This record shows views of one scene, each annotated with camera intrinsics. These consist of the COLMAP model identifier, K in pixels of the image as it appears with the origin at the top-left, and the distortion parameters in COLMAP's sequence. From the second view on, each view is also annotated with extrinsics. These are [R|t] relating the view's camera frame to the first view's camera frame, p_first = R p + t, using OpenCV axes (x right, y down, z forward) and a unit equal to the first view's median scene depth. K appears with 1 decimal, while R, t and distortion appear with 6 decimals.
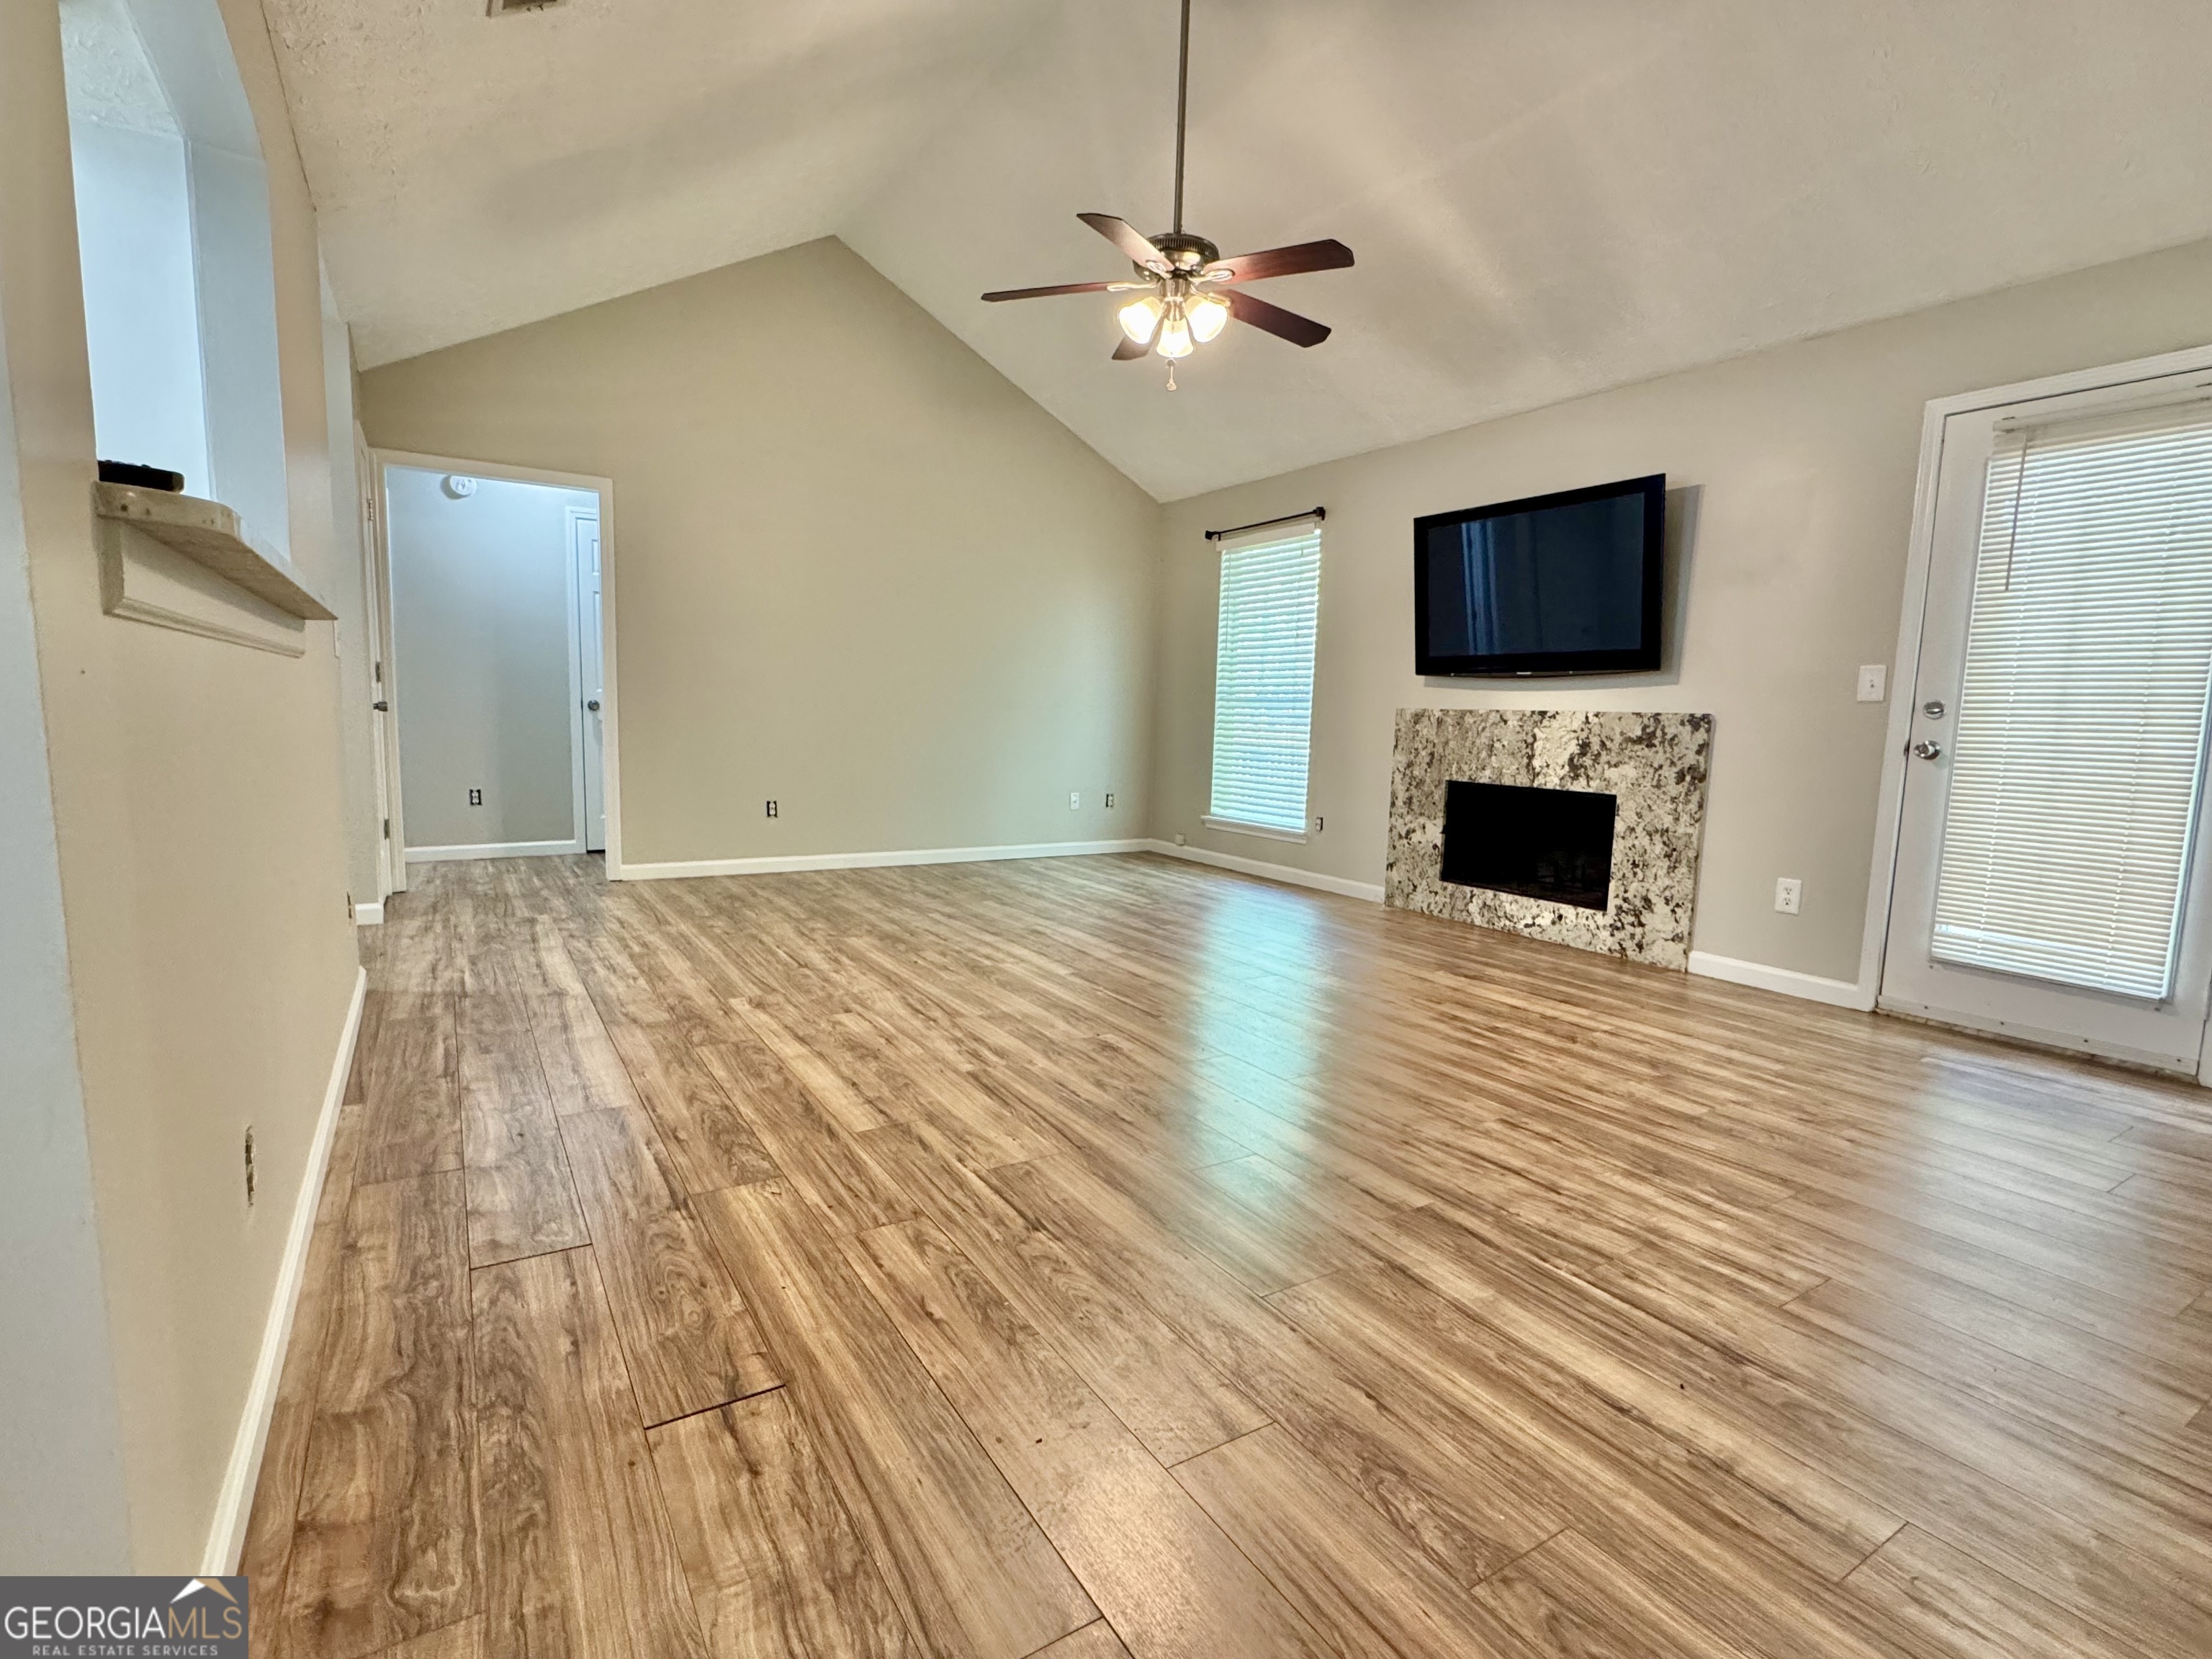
lens RADIAL K [[1056.6, 0, 1107.5], [0, 1056.6, 826.2], [0, 0, 1]] dist [-0.004537, 0.000297]
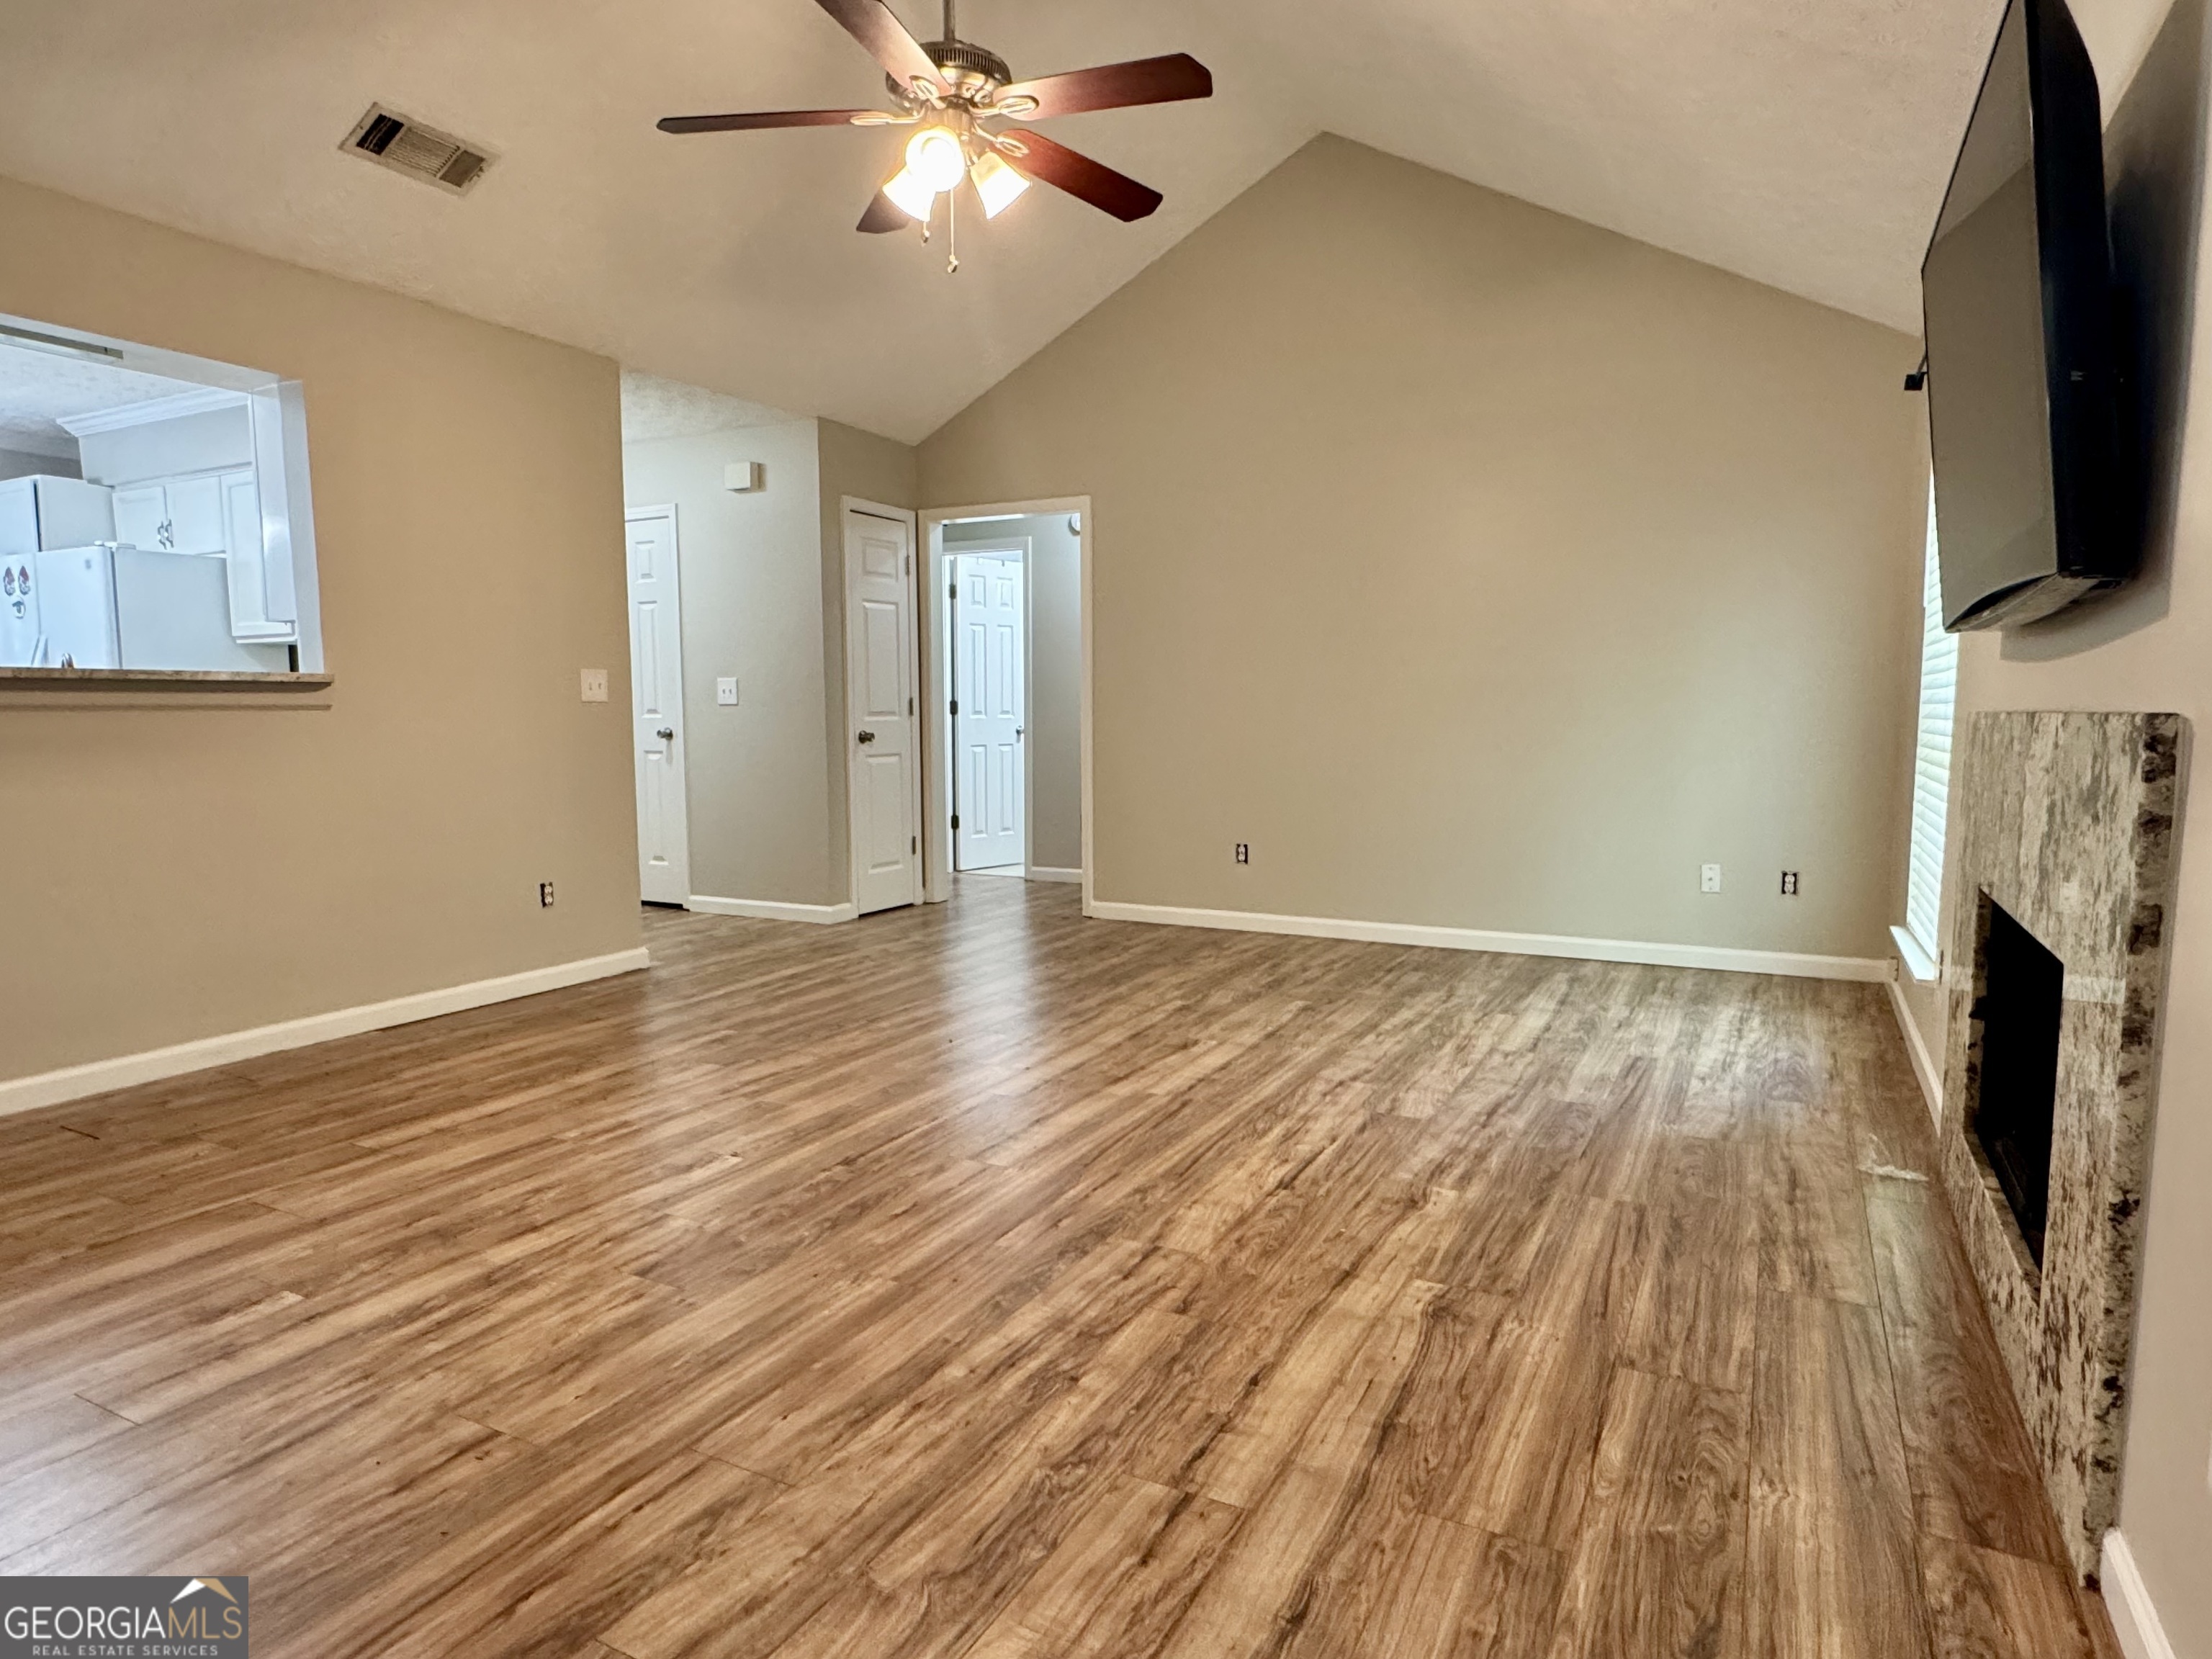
lens RADIAL K [[1290.8, 0, 1107.3], [0, 1290.8, 843.4], [0, 0, 1]] dist [0.000354, 0.000202]
pose [[0.501617, 0.059422, -0.863047, 0.849033], [-0.079369, 0.996592, 0.022486, -0.065904], [0.861441, 0.057220, 0.504623, 0.683014]]
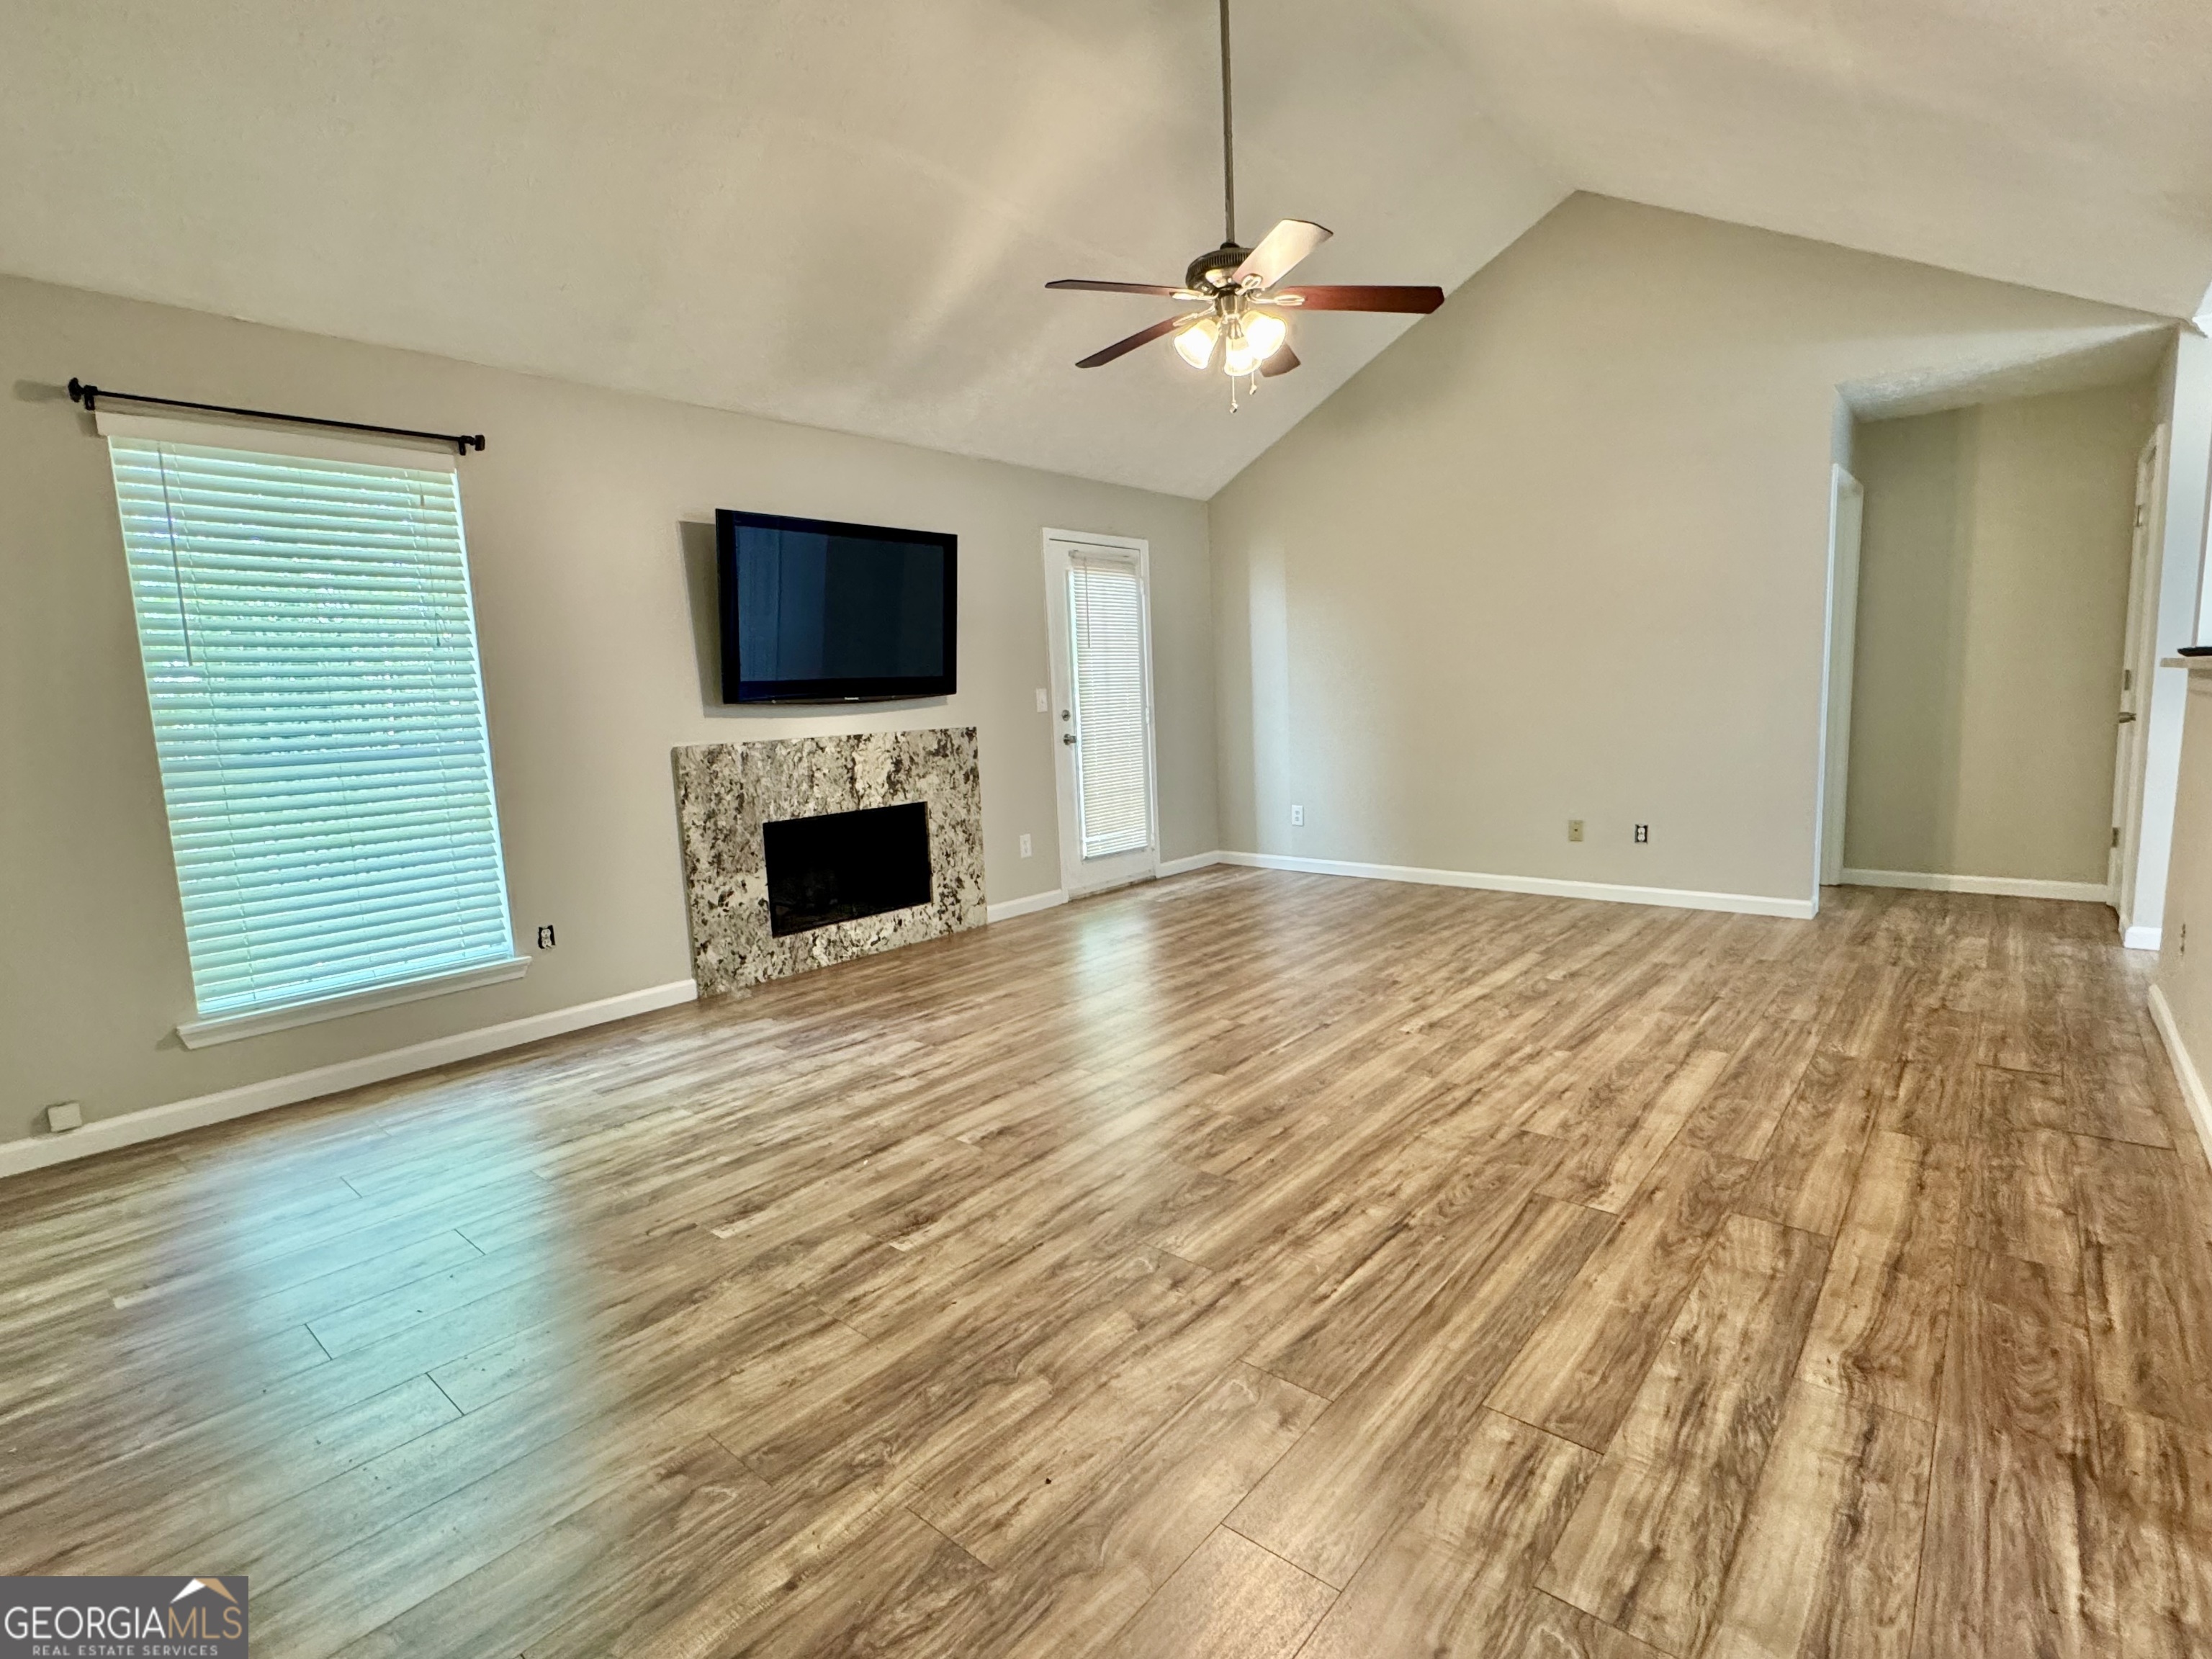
lens RADIAL K [[1056.6, 0, 1102.7], [0, 1056.6, 823.4], [0, 0, 1]] dist [-0.004537, 0.000297]
pose [[-0.293315, -0.132389, 0.946805, -0.854612], [0.137072, 0.974309, 0.178699, -0.235958], [-0.946138, 0.182196, -0.267633, 1.427470]]
